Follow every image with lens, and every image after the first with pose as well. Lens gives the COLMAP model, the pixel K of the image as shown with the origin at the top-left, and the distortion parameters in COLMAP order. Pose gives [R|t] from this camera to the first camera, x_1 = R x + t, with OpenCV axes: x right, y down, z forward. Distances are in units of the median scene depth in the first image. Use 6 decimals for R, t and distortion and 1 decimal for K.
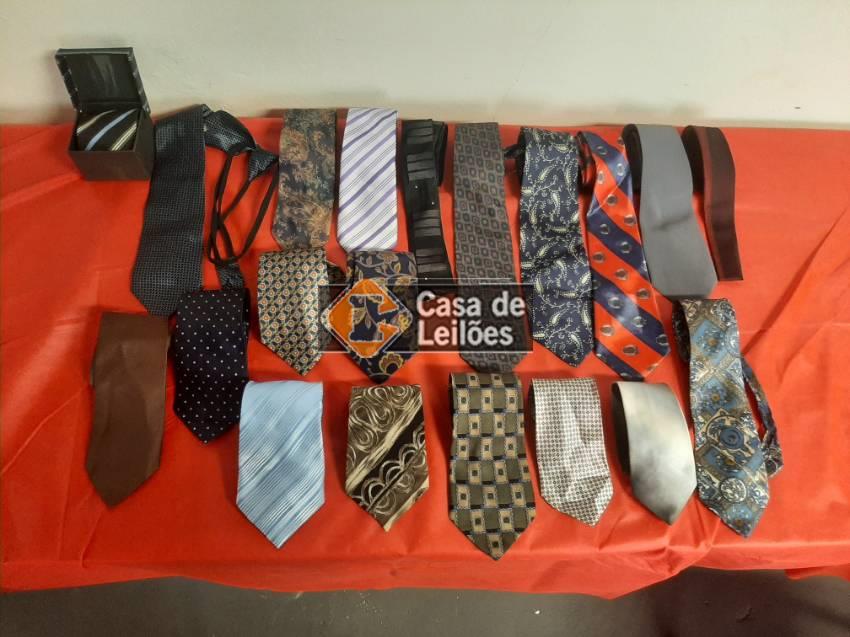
lens RADIAL K [[695.1, 0, 431.2], [0, 695.1, 335.4], [0, 0, 1]] dist [0.066939, -0.154747]
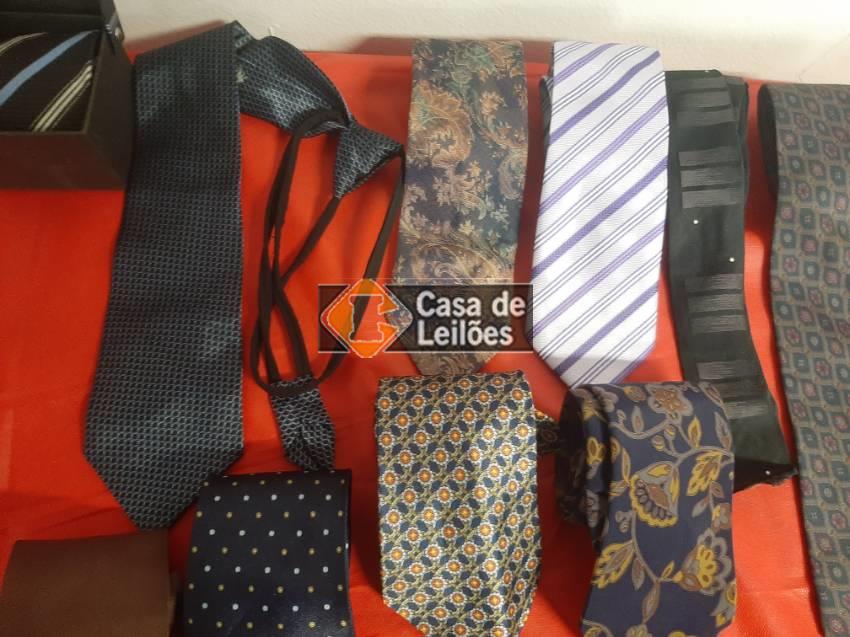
lens RADIAL K [[695.1, 0, 434.7], [0, 695.1, 342.2], [0, 0, 1]] dist [0.066939, -0.154747]
pose [[0.999475, 0.029821, 0.012691, -0.208483], [-0.031084, 0.992879, 0.114999, -0.190237], [-0.009171, -0.115333, 0.993285, 0.551889]]
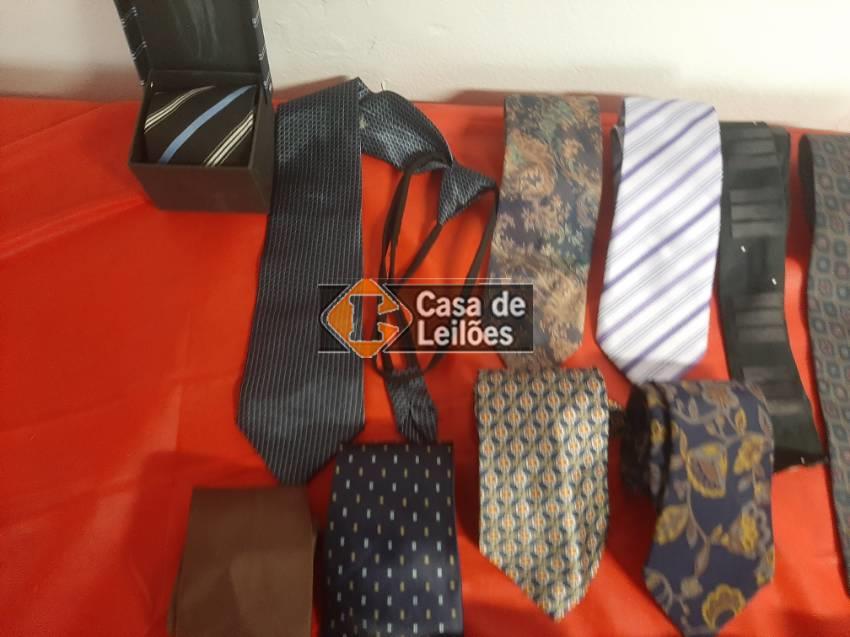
lens RADIAL K [[695.1, 0, 429.6], [0, 695.1, 349.6], [0, 0, 1]] dist [0.066939, -0.154747]
pose [[0.997276, 0.057910, -0.045687, -0.249868], [-0.053970, 0.995070, 0.083208, -0.174617], [0.050281, -0.080516, 0.995484, 0.450448]]
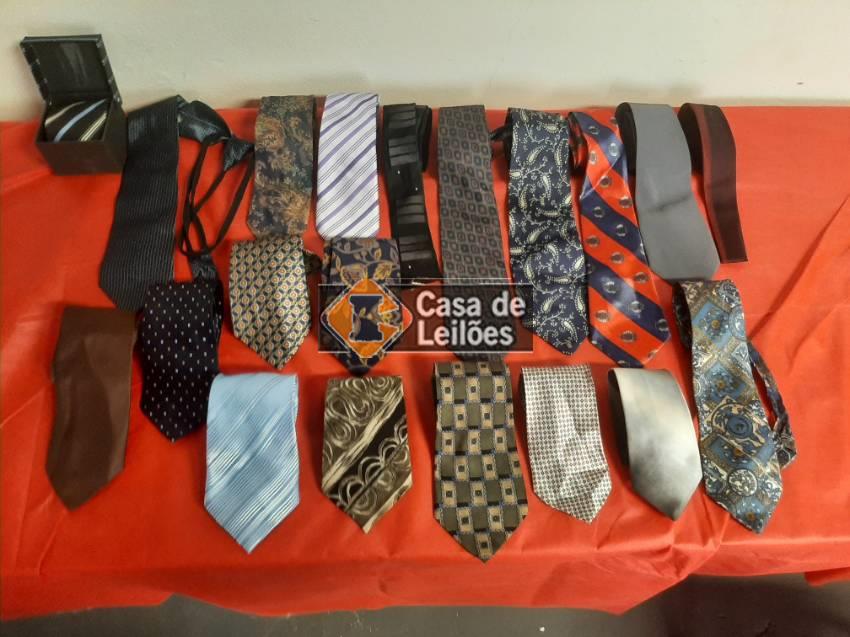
lens RADIAL K [[695.1, 0, 433.2], [0, 695.1, 338.6], [0, 0, 1]] dist [0.066939, -0.154747]
pose [[0.999657, -0.020284, -0.016548, 0.038414], [0.019761, 0.999317, -0.031236, 0.046148], [0.017170, 0.030898, 0.999375, 0.059285]]
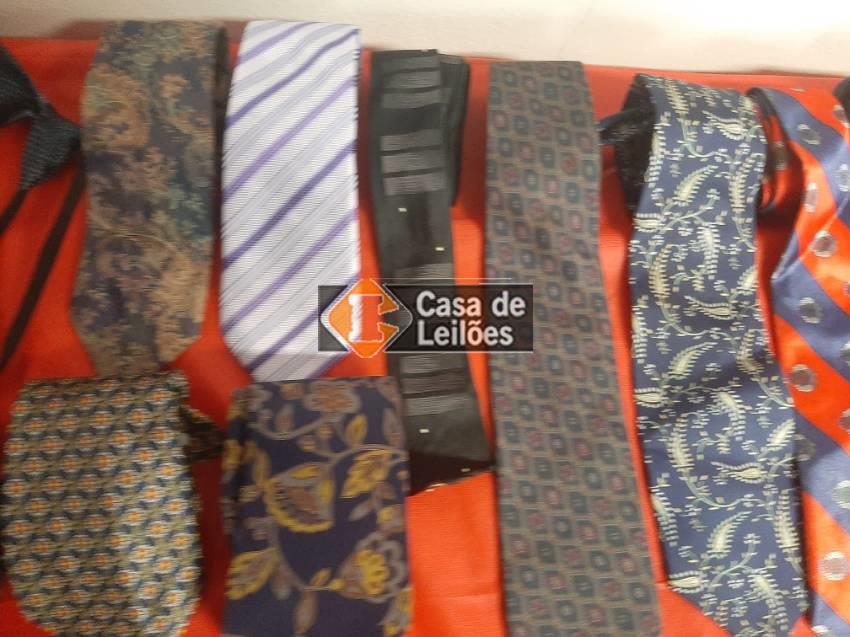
lens RADIAL K [[695.1, 0, 431.6], [0, 695.1, 345.9], [0, 0, 1]] dist [0.066939, -0.154747]
pose [[0.999228, 0.009333, 0.038170, -0.019930], [-0.013745, 0.993034, 0.117024, -0.187556], [-0.036812, -0.117459, 0.992395, 0.573153]]
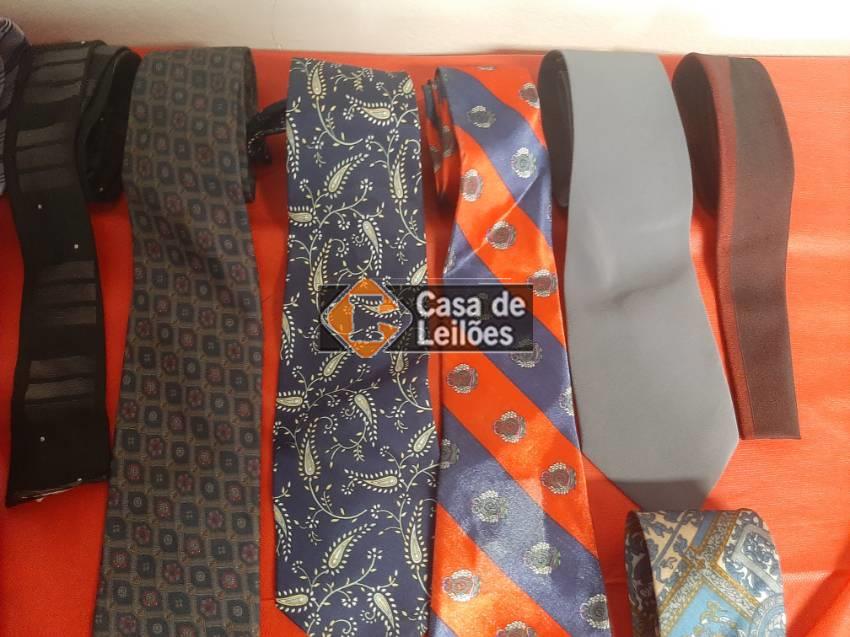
lens RADIAL K [[695.1, 0, 437.9], [0, 695.1, 345.8], [0, 0, 1]] dist [0.066939, -0.154747]
pose [[0.999971, -0.002165, -0.007296, 0.234114], [0.003039, 0.992522, 0.122029, -0.188969], [0.006977, -0.122048, 0.992500, 0.595697]]
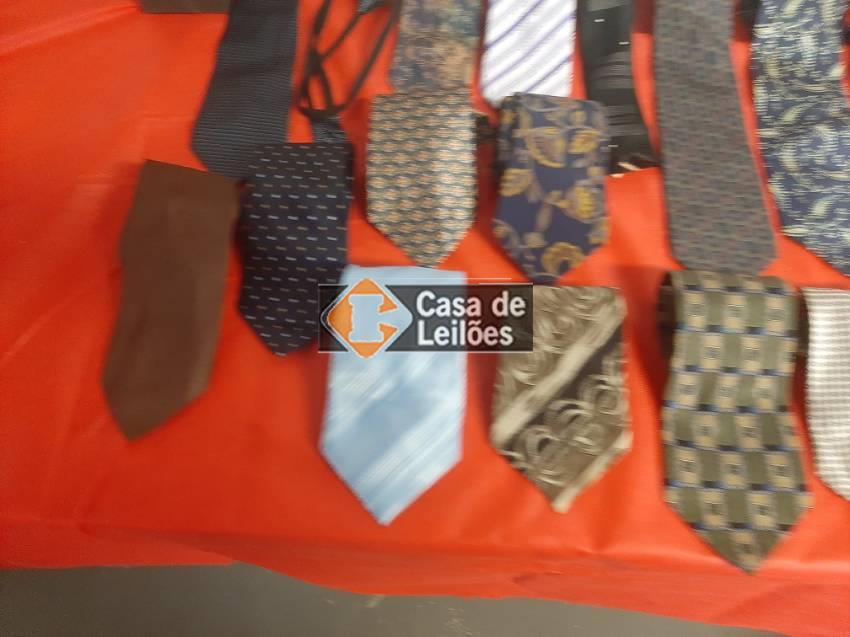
lens RADIAL K [[695.1, 0, 432.1], [0, 695.1, 332.9], [0, 0, 1]] dist [0.066939, -0.154747]
pose [[0.993655, 0.055234, -0.097978, -0.104903], [-0.057049, 0.998246, -0.015817, 0.118560], [0.096933, 0.021306, 0.995063, 0.320094]]
